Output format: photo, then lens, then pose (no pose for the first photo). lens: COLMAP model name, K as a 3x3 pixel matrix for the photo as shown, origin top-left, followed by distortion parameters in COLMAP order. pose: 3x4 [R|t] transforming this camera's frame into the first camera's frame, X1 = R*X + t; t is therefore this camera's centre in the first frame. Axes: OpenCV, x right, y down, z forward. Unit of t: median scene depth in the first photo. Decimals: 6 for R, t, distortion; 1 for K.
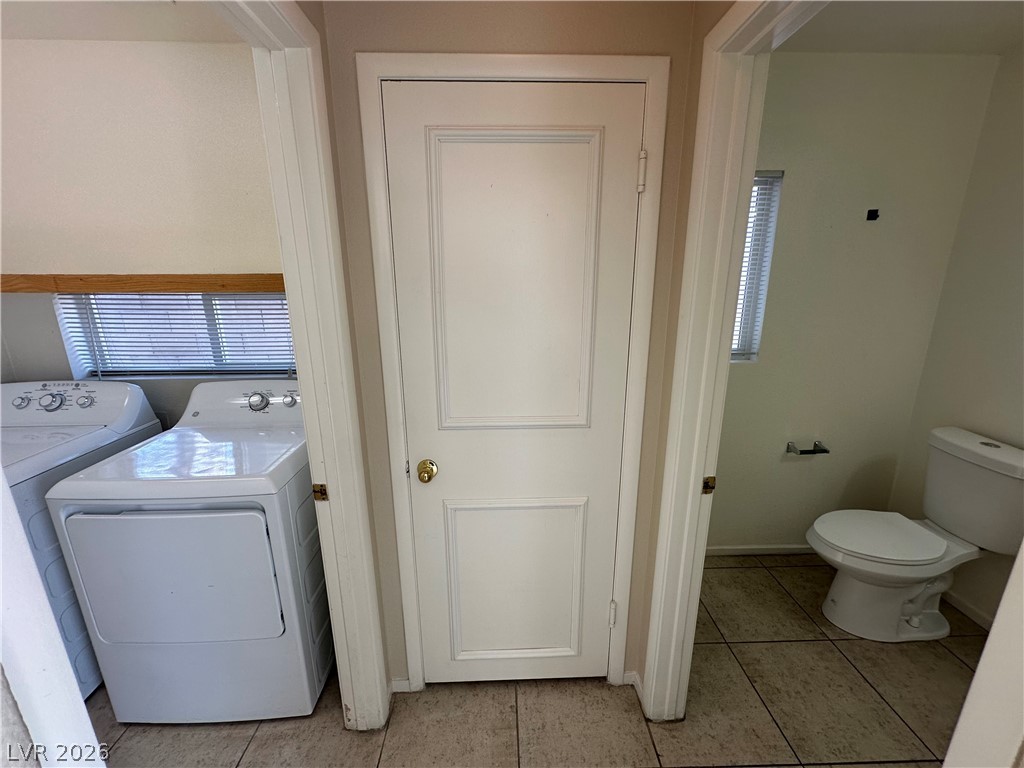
lens RADIAL K [[409.4, 0, 510.3], [0, 409.4, 383.1], [0, 0, 1]] dist [-0.000690, 0.000158]
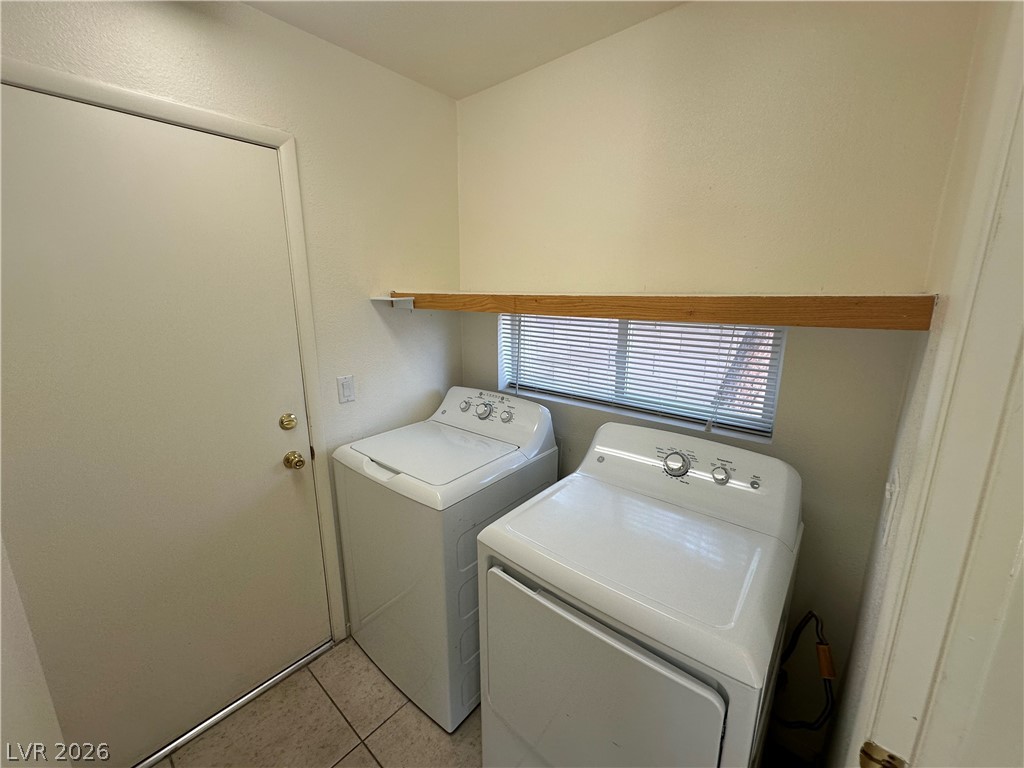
lens RADIAL K [[409.4, 0, 516.2], [0, 409.4, 382.0], [0, 0, 1]] dist [-0.000690, 0.000158]
pose [[0.744493, 0.145666, -0.651545, -0.356580], [-0.173032, 0.984661, 0.022426, -0.066737], [0.644818, 0.096042, 0.758278, 0.223988]]
